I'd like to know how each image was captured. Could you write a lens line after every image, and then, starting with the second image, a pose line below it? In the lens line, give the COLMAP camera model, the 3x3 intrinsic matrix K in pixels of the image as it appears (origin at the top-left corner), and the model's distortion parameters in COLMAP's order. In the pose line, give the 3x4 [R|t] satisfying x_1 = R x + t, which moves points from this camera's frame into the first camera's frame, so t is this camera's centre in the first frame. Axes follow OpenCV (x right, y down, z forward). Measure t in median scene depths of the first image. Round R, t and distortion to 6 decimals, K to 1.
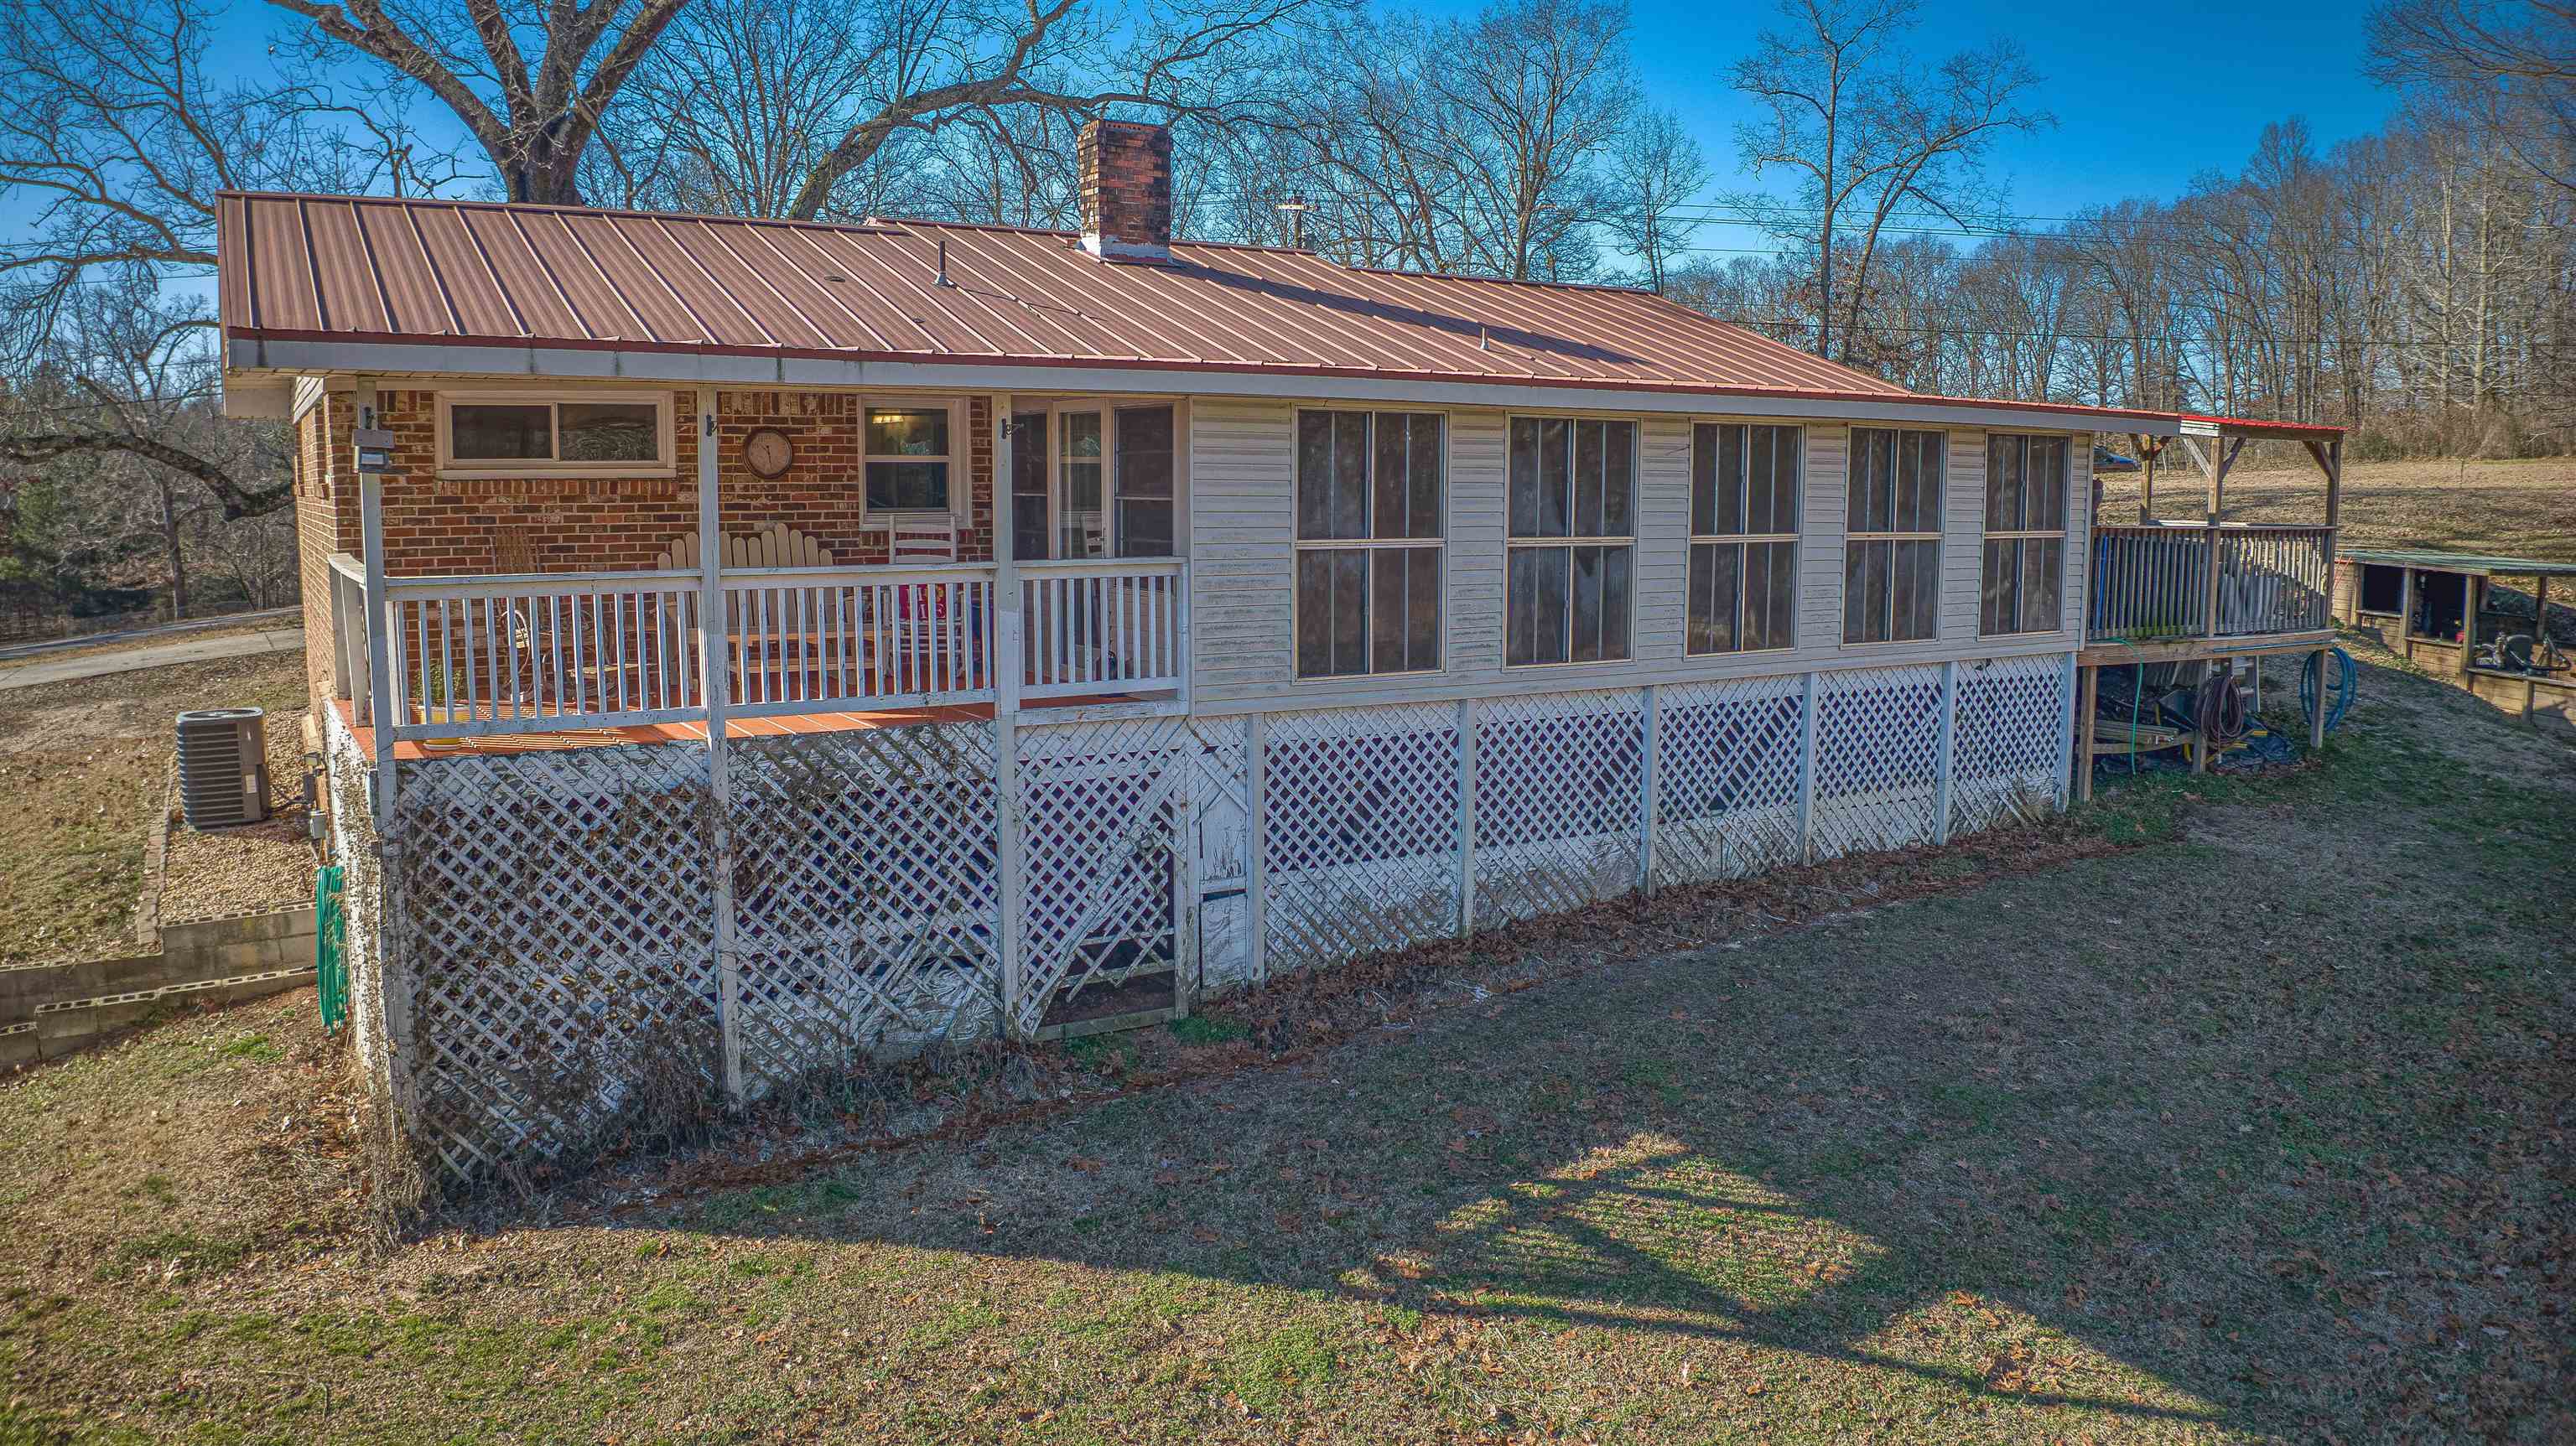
lens RADIAL K [[1815.8, 0, 1281.0], [0, 1815.8, 712.9], [0, 0, 1]] dist [-0.097031, -0.018174]
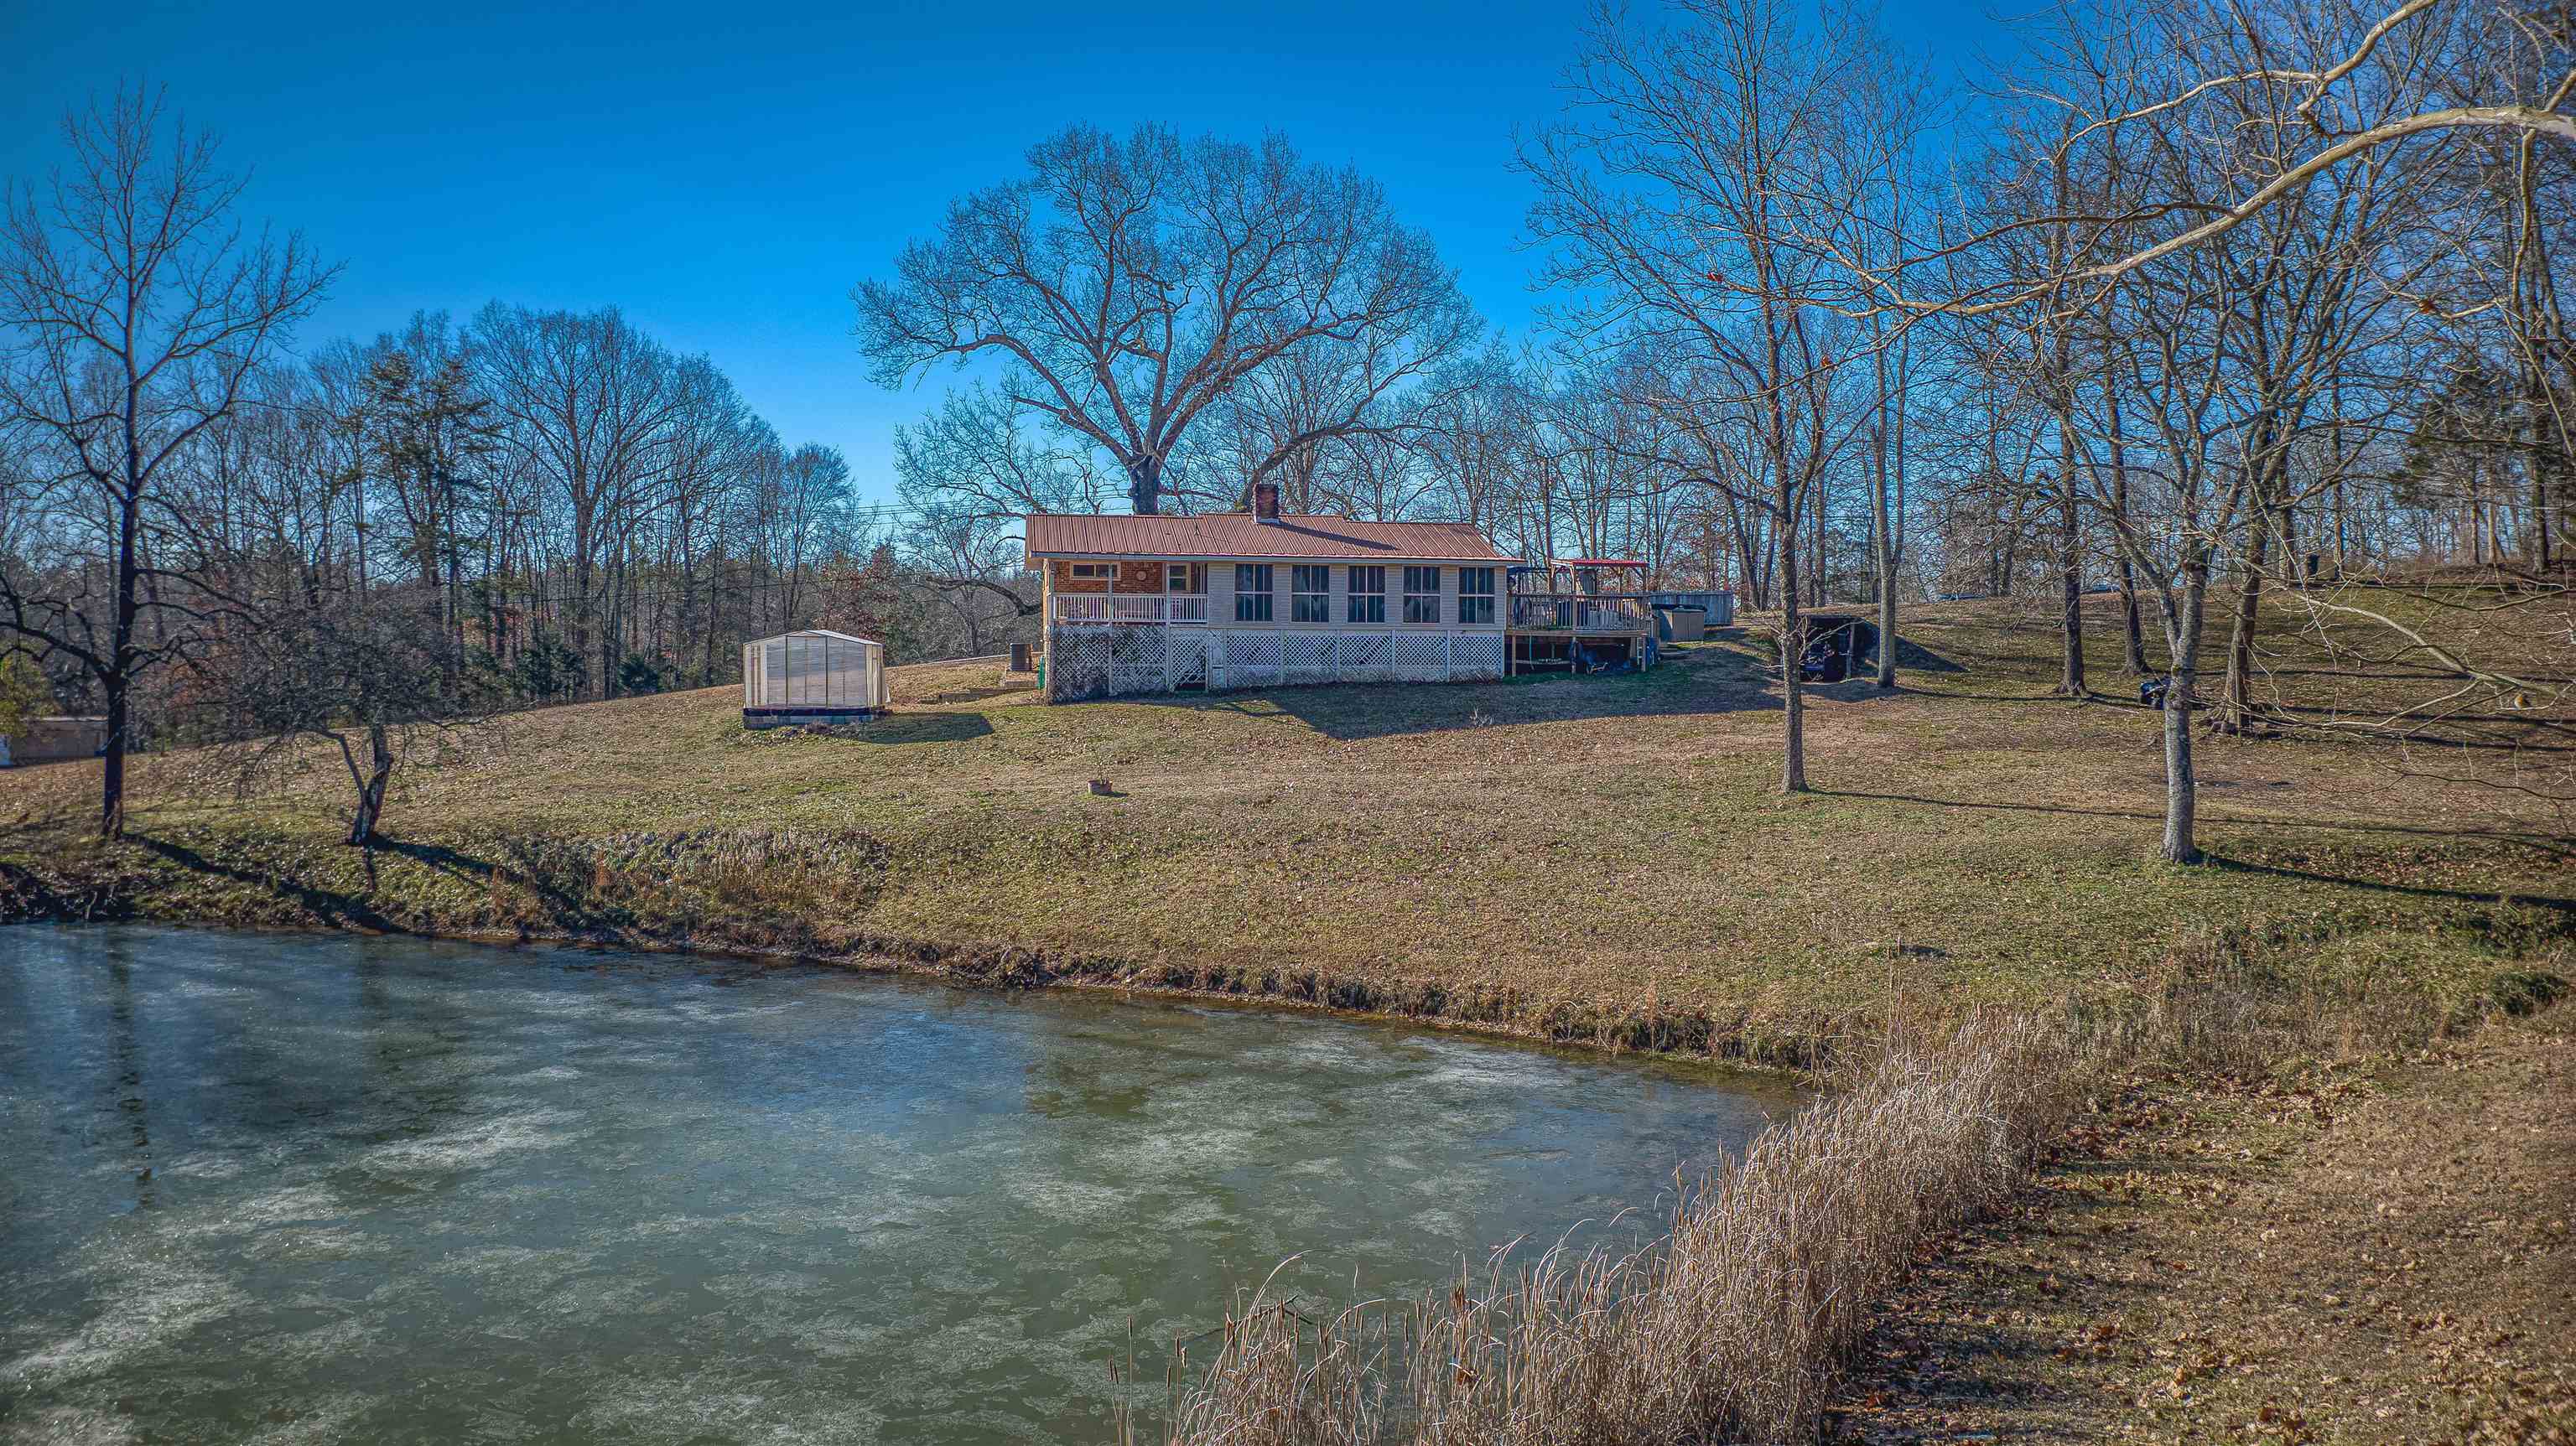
lens RADIAL K [[1815.8, 0, 1301.9], [0, 1815.8, 716.6], [0, 0, 1]] dist [-0.097031, -0.018174]
pose [[0.930687, 0.013109, -0.365583, 1.676418], [-0.047694, 0.995176, -0.085733, 0.549619], [0.362695, 0.097226, 0.926822, -2.883725]]
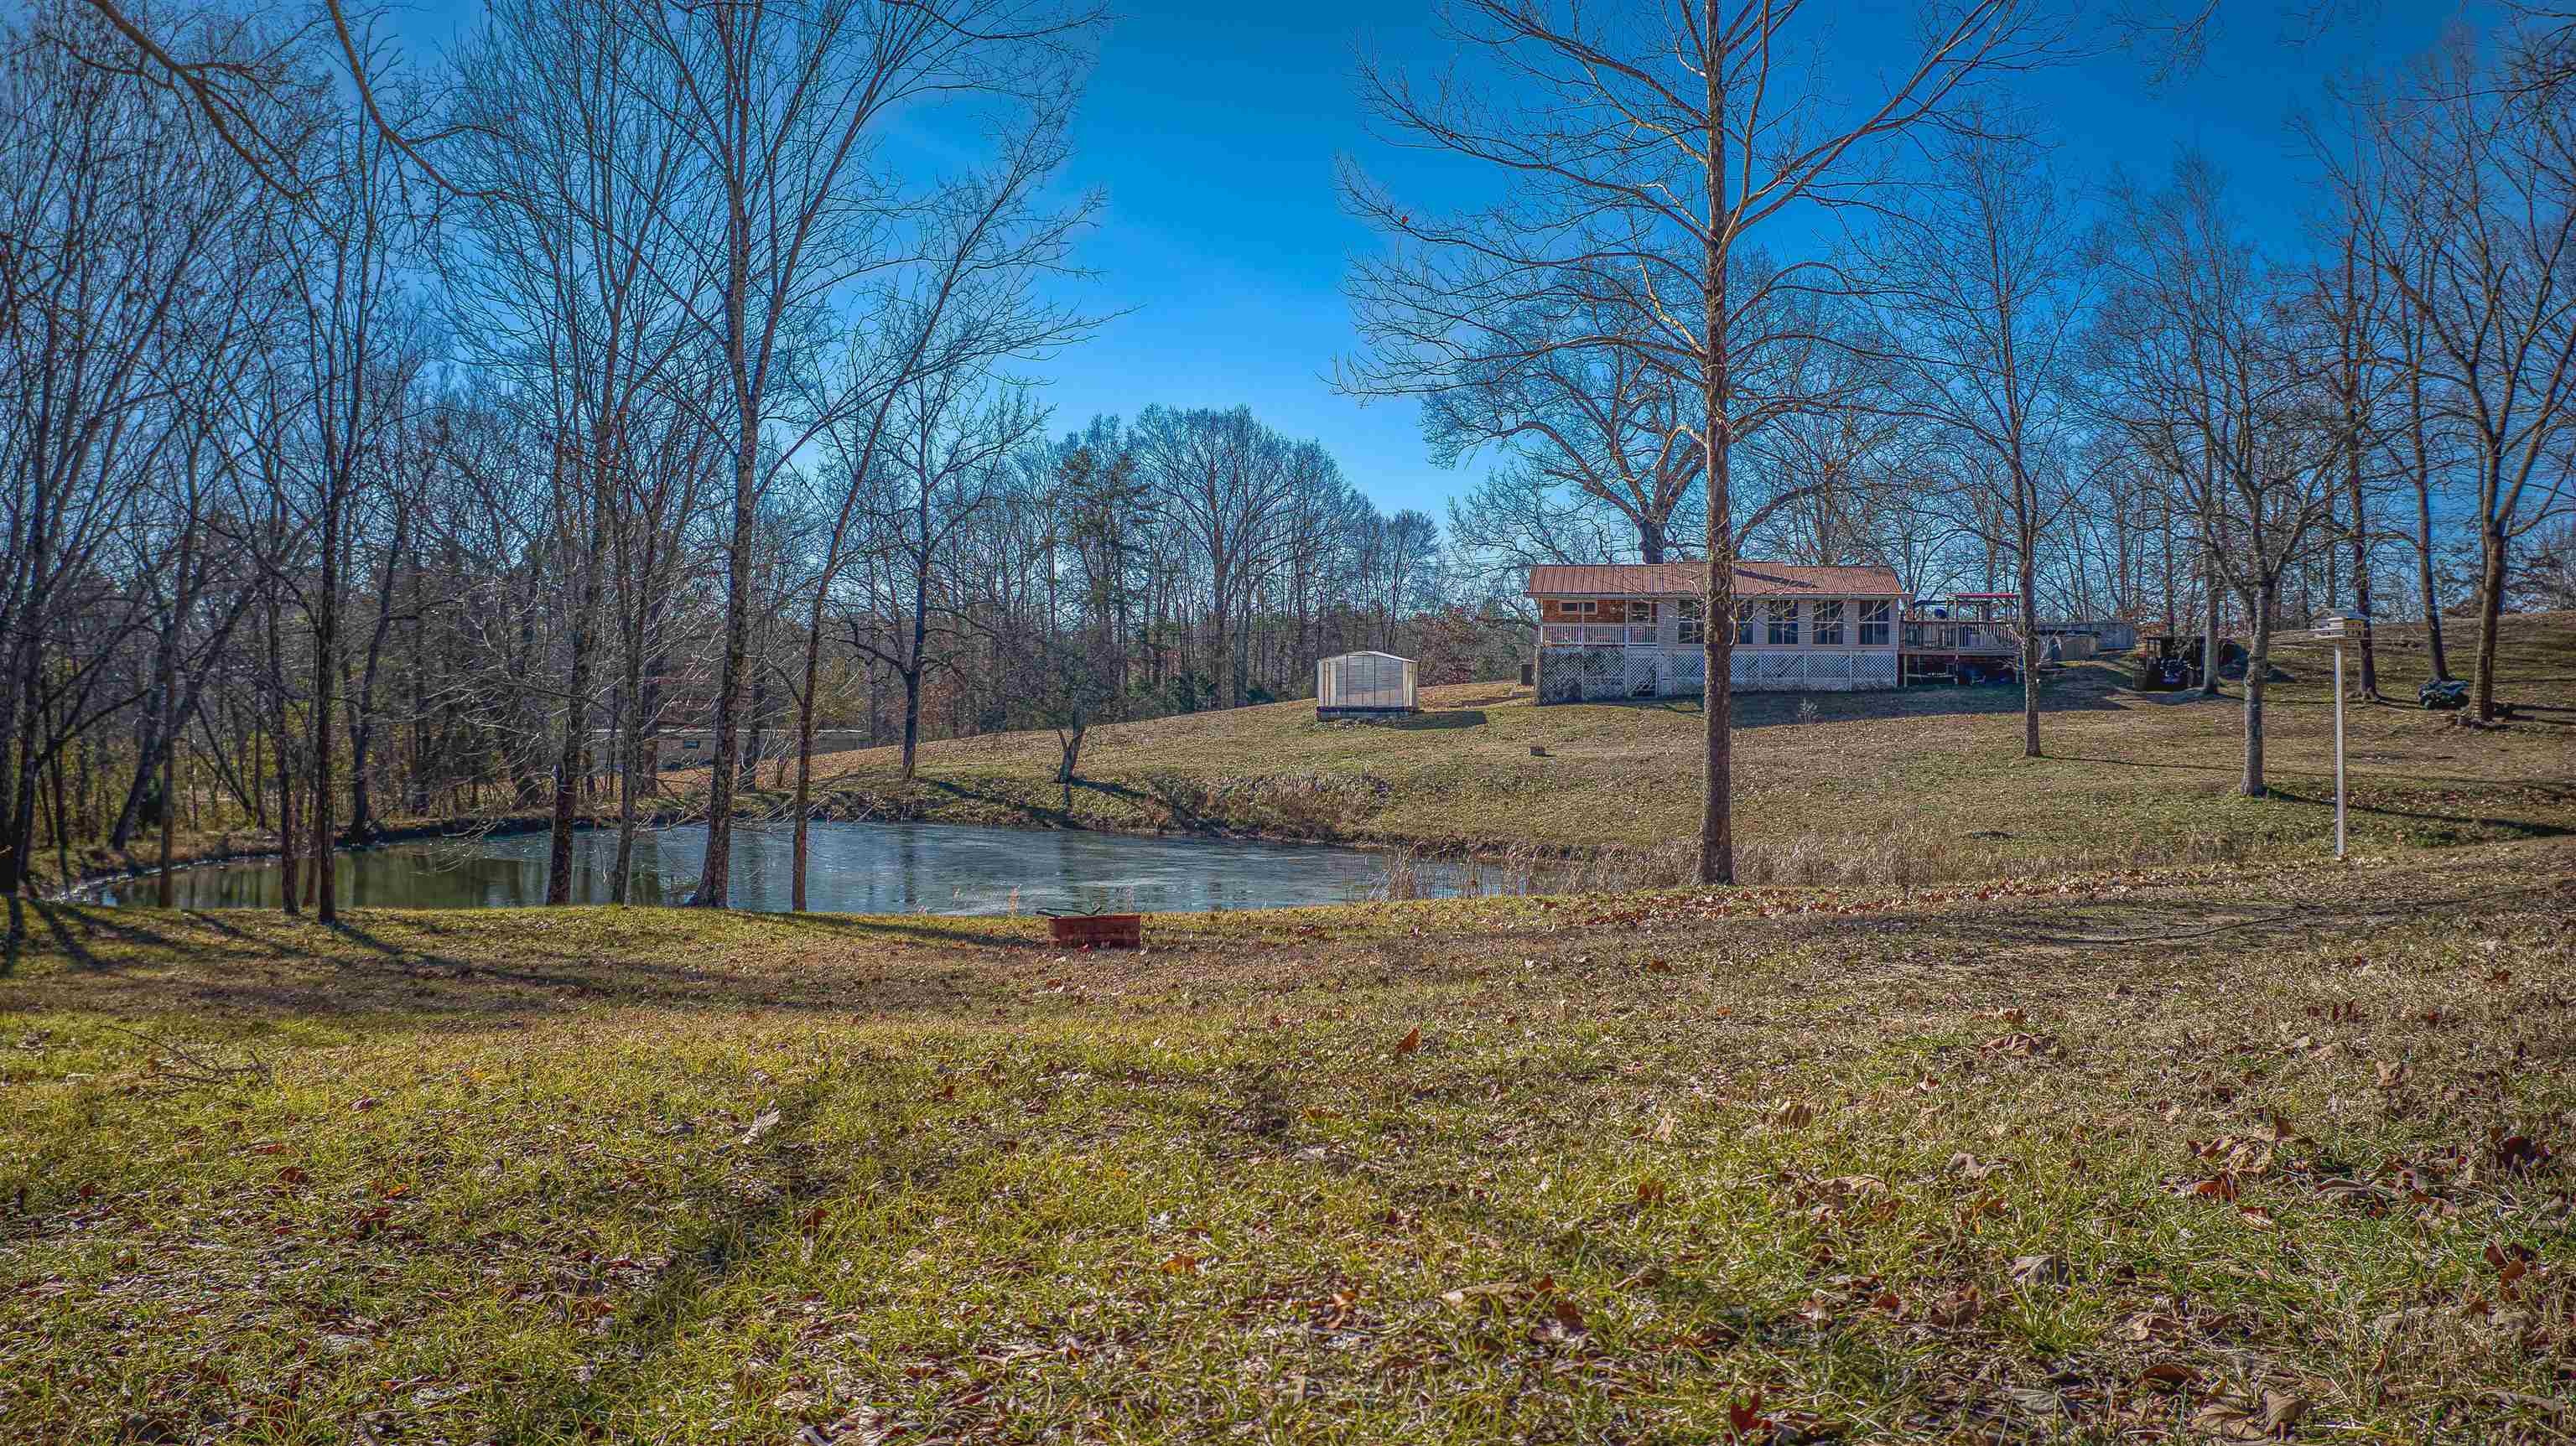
lens RADIAL K [[1704.4, 0, 1298.7], [0, 1704.4, 723.7], [0, 0, 1]] dist [-0.076144, -0.003891]
pose [[0.754464, 0.013307, -0.656207, 2.497950], [-0.088687, 0.992692, -0.081837, 0.739747], [0.650322, 0.119940, 0.750130, -3.640348]]
